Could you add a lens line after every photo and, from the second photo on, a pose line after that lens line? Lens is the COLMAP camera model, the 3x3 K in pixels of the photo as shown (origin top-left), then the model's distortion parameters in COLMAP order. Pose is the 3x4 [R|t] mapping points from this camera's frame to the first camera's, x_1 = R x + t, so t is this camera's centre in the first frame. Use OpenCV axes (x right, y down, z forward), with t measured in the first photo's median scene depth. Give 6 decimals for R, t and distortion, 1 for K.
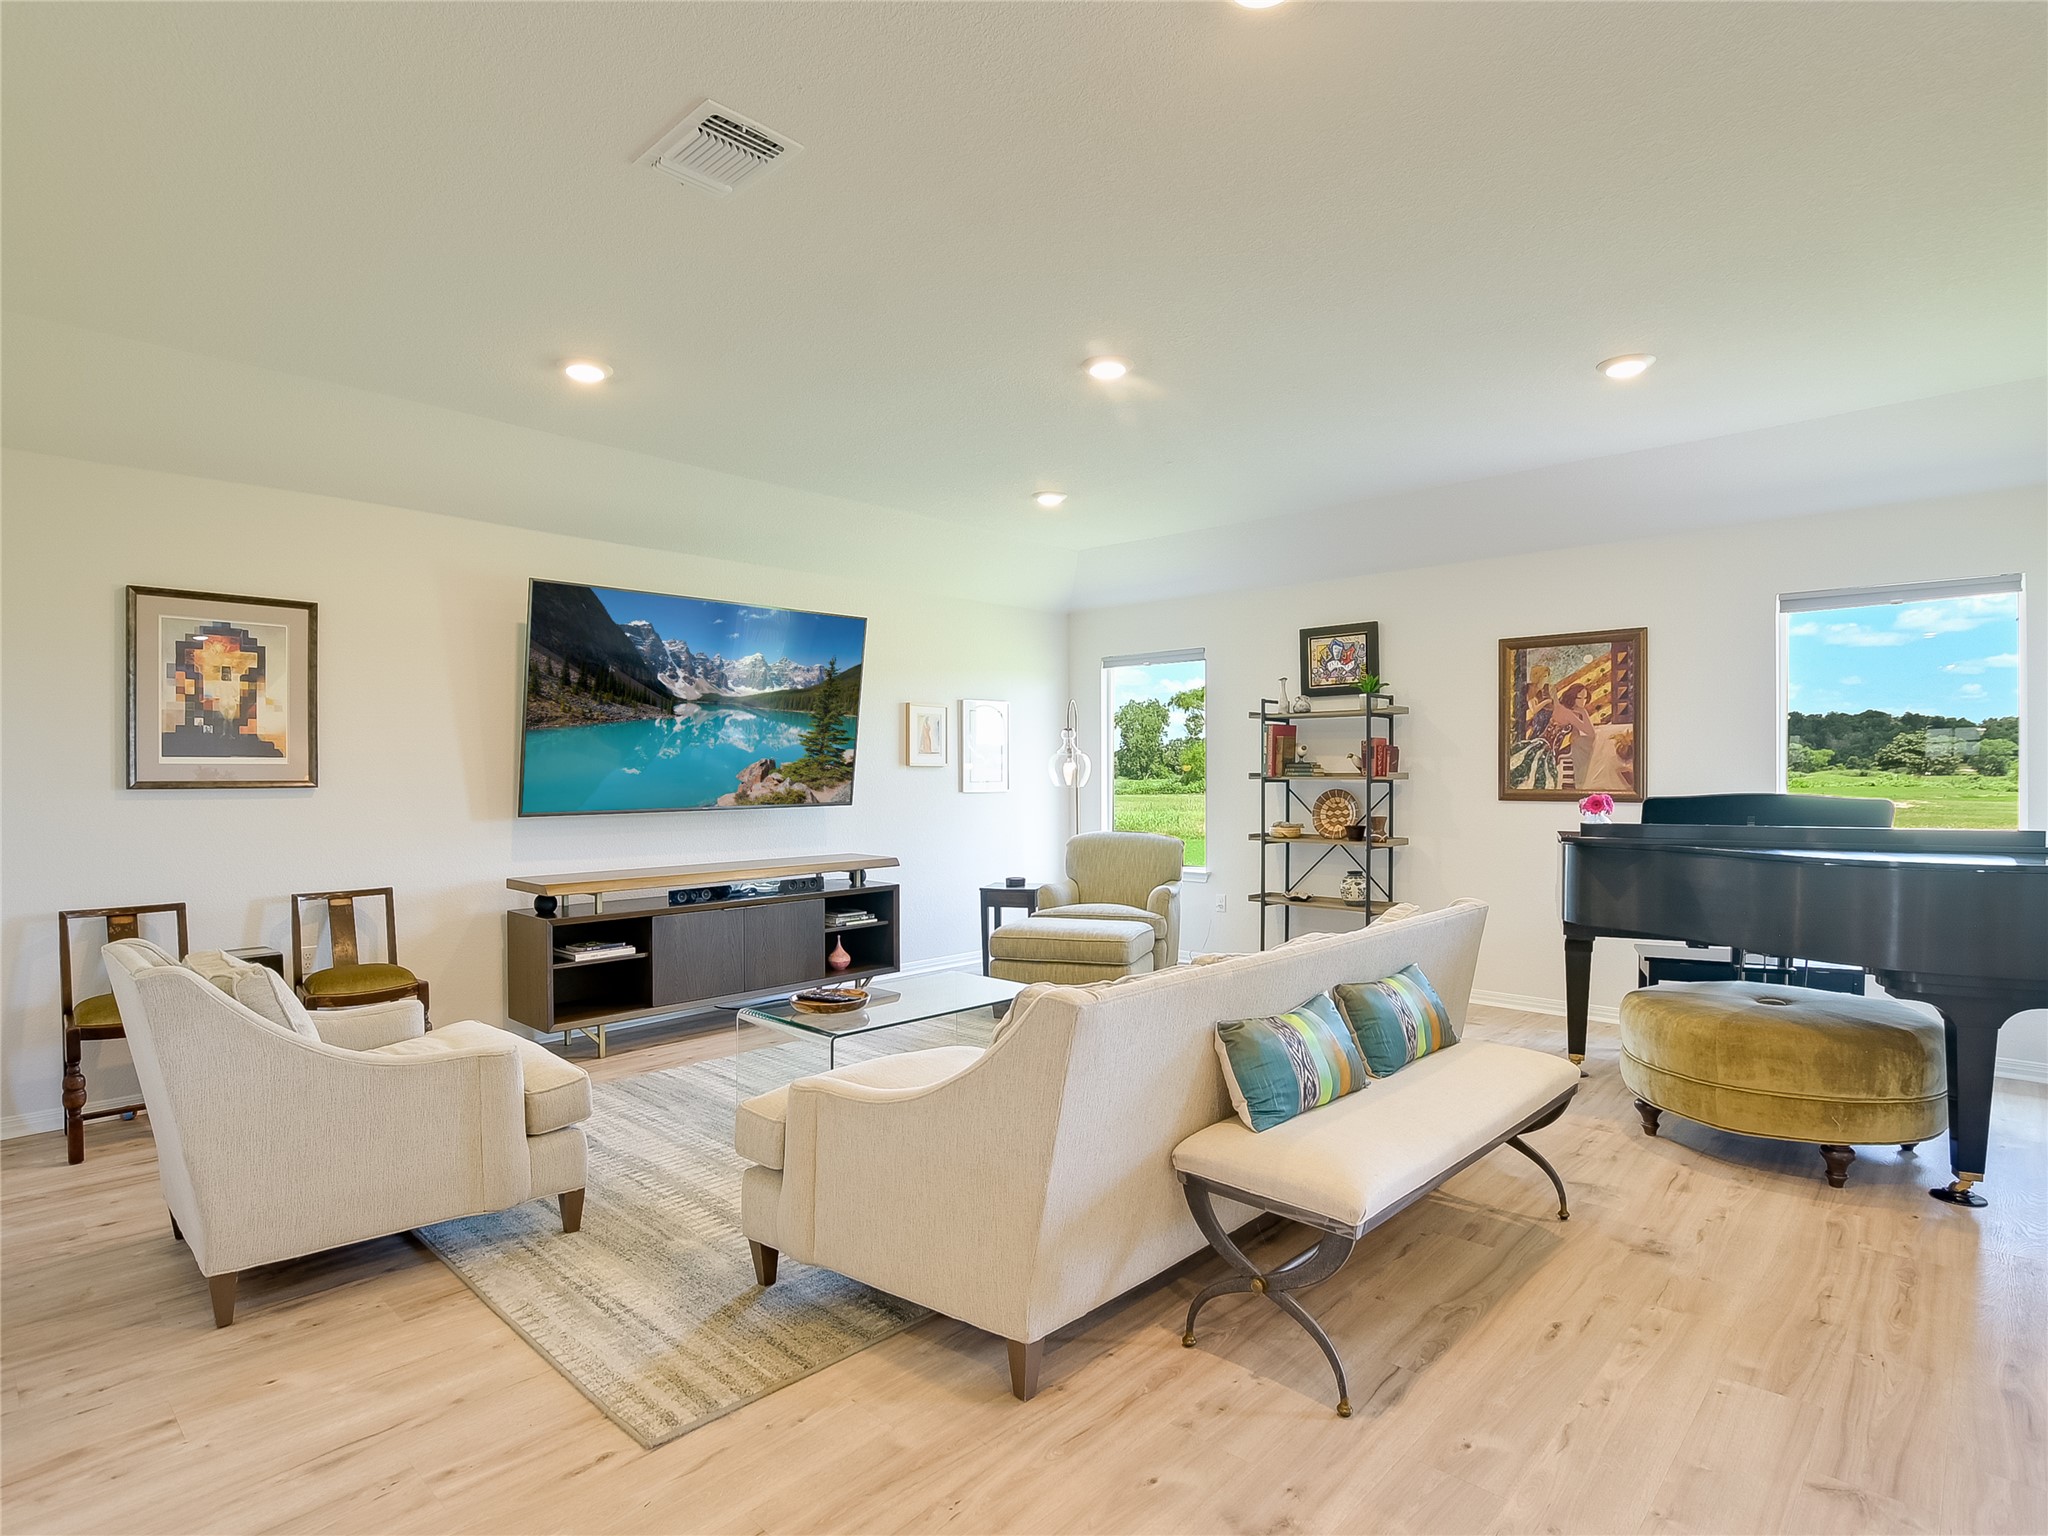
lens RADIAL K [[1071.0, 0, 1053.0], [0, 1071.0, 775.9], [0, 0, 1]] dist [-0.017034, -0.001024]
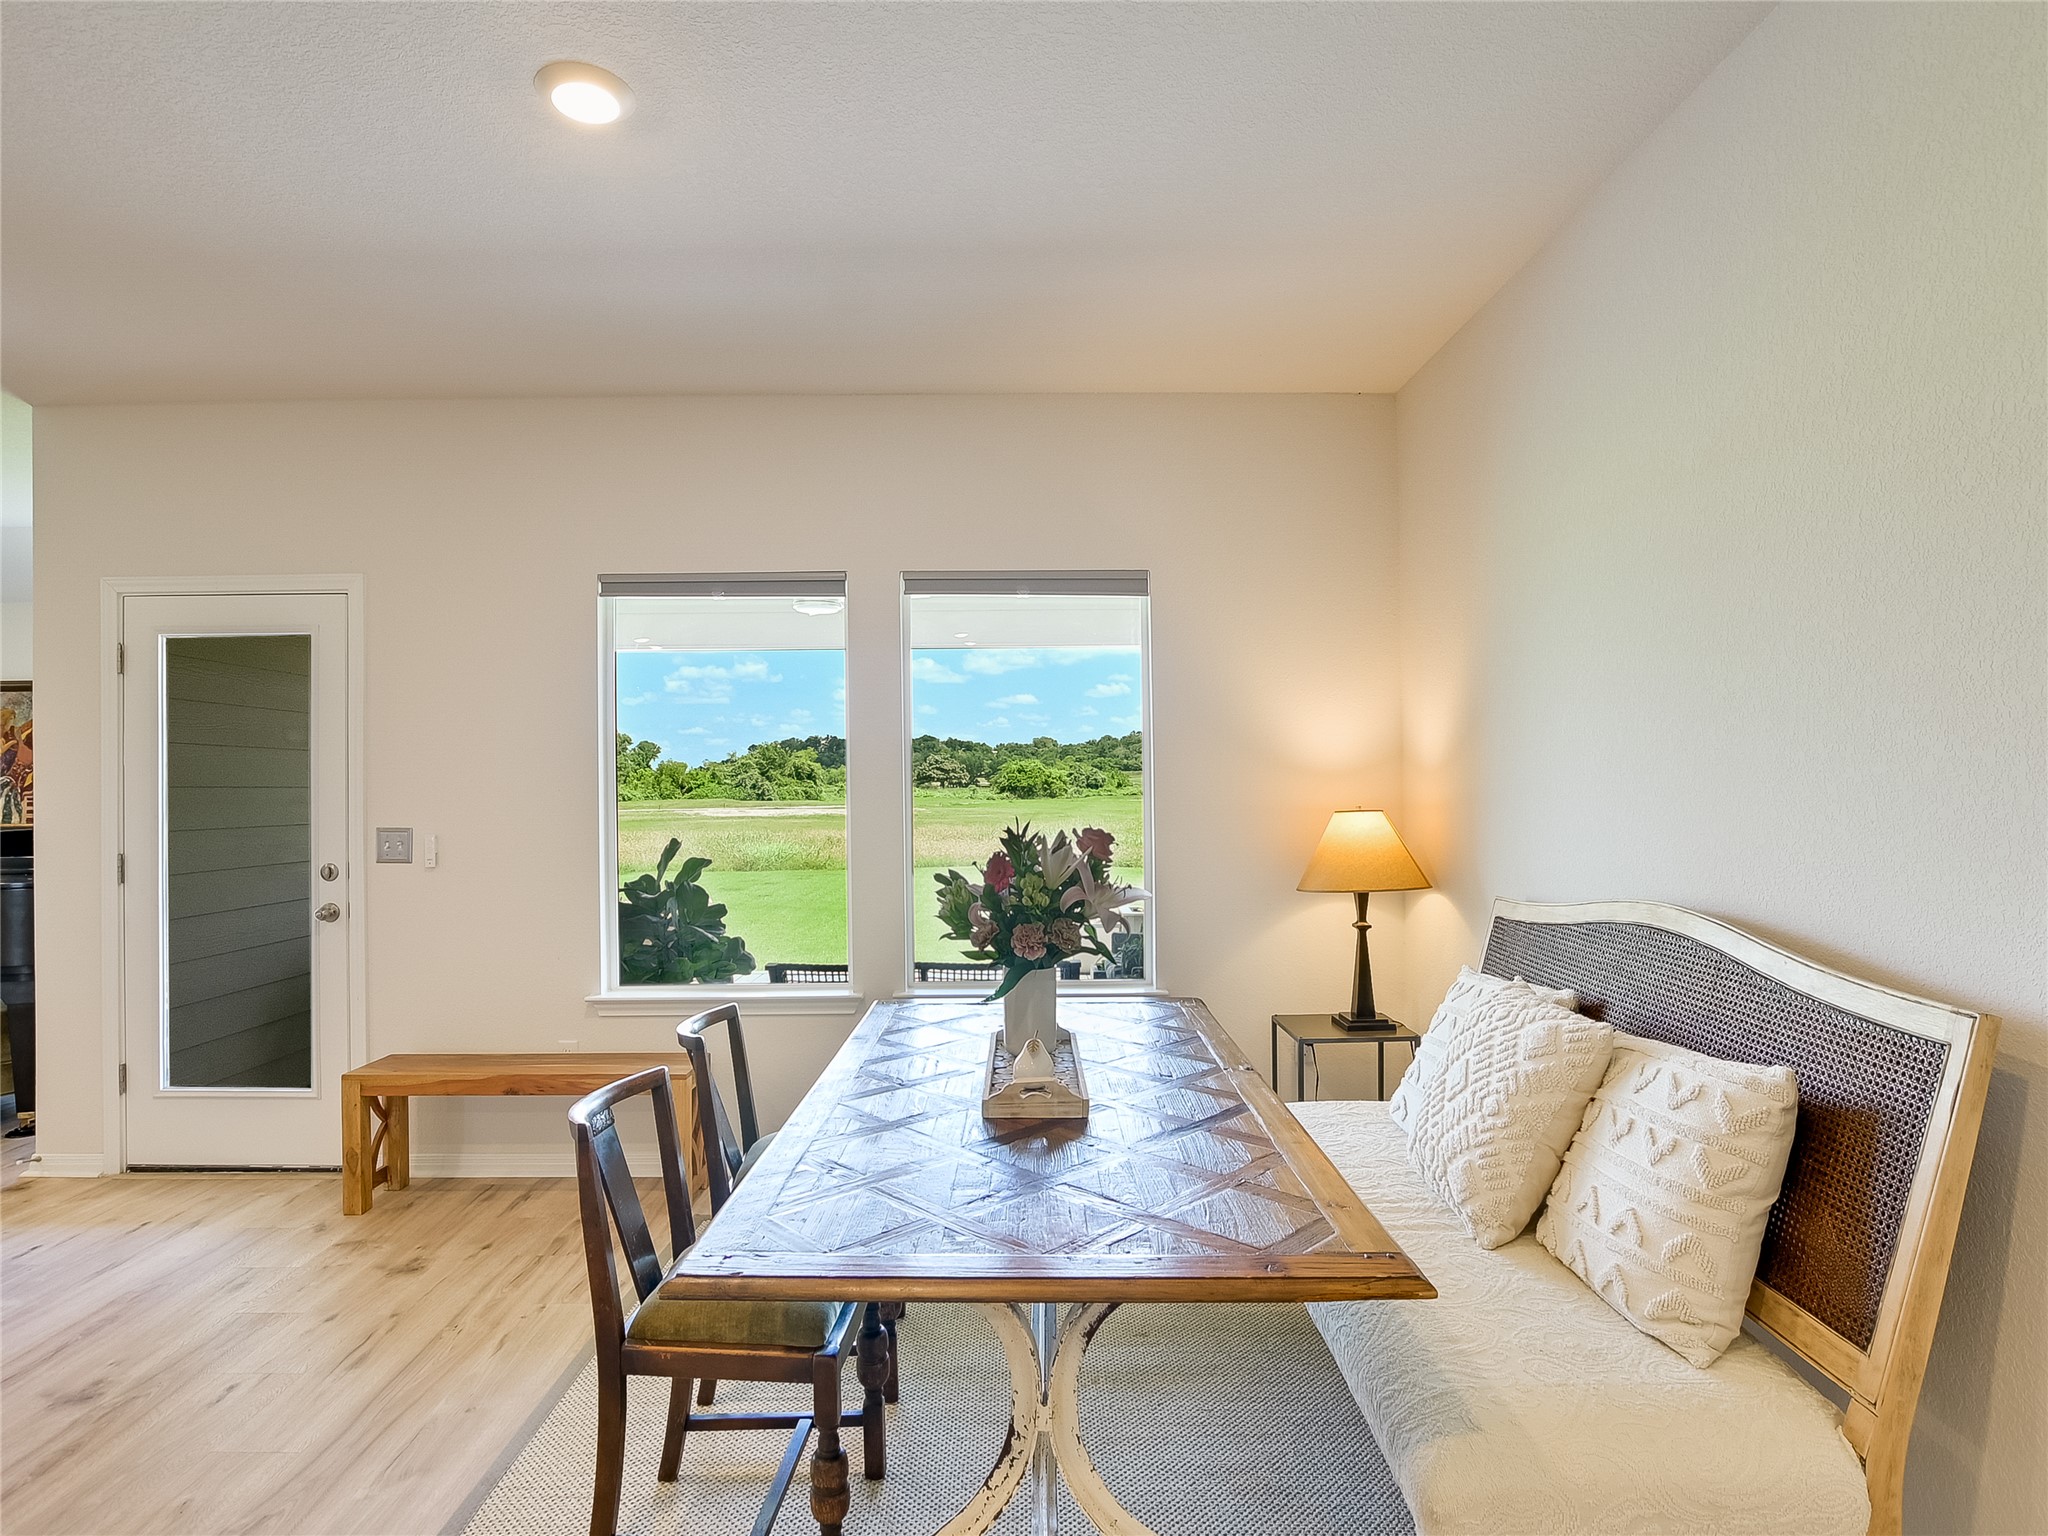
lens RADIAL K [[1071.0, 0, 1028.2], [0, 1071.0, 779.3], [0, 0, 1]] dist [-0.017034, -0.001024]
pose [[0.743545, -0.002409, 0.668682, 0.510330], [0.009346, 0.999933, -0.006789, -0.015557], [-0.668621, 0.011297, 0.743518, -0.466230]]
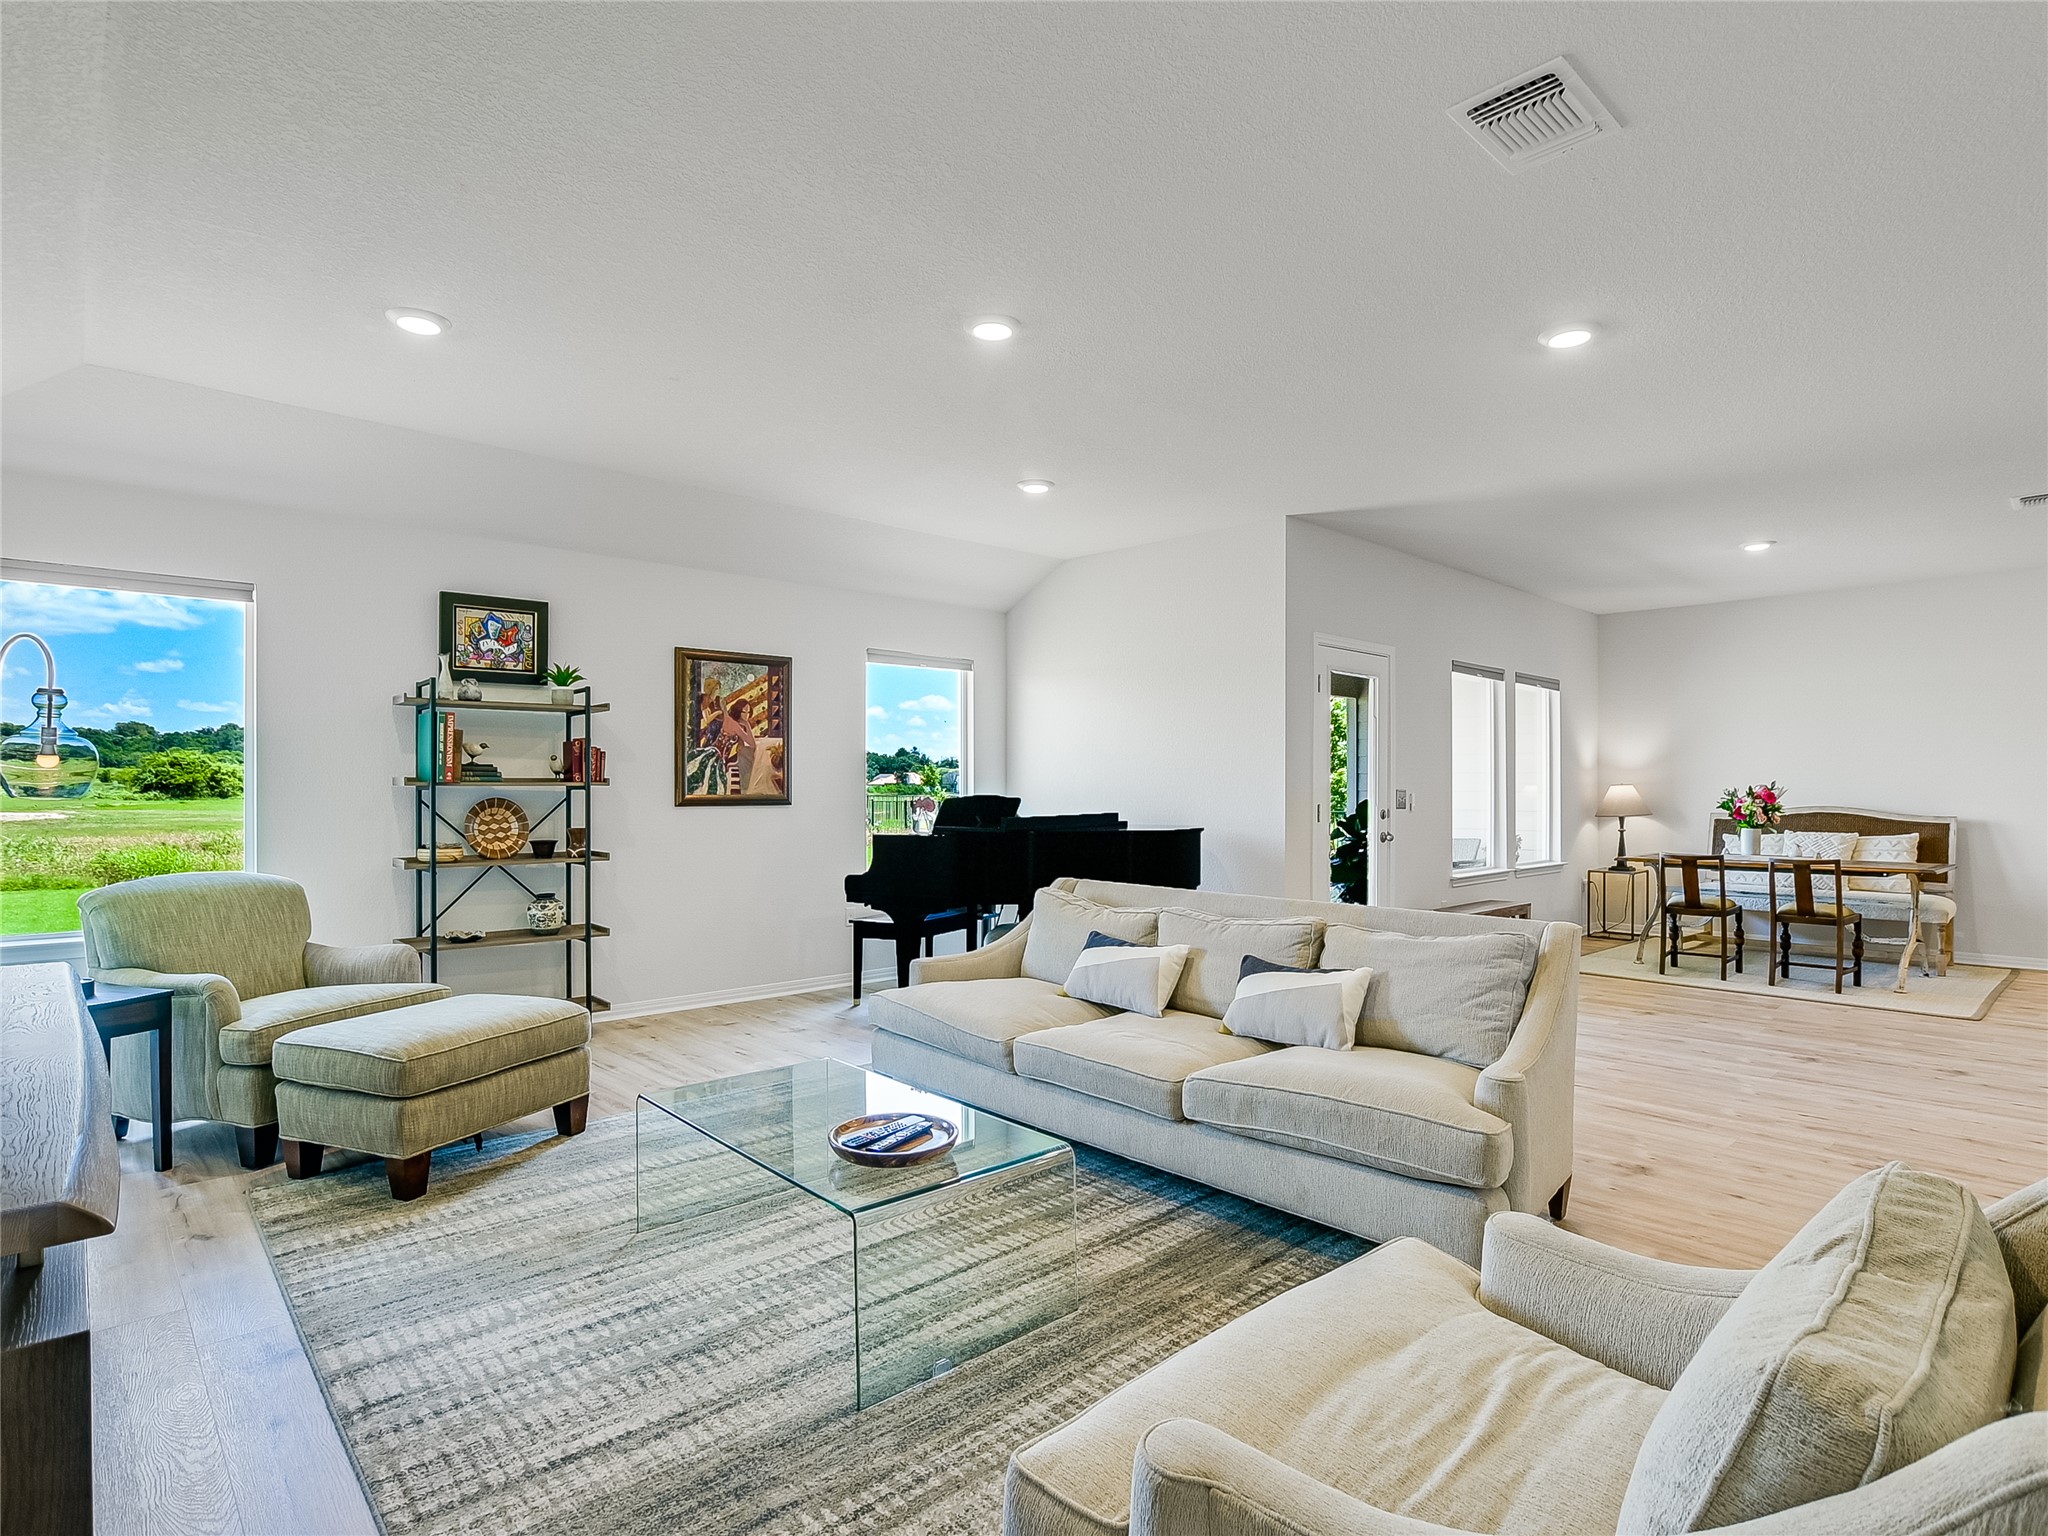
lens RADIAL K [[1053.1, 0, 1014.1], [0, 1053.1, 782.2], [0, 0, 1]] dist [-0.026266, -0.000005]
pose [[0.103328, 0.004043, 0.994639, -0.548075], [-0.001547, 0.999991, -0.003904, 0.003456], [-0.994646, -0.001135, 0.103333, 0.591778]]
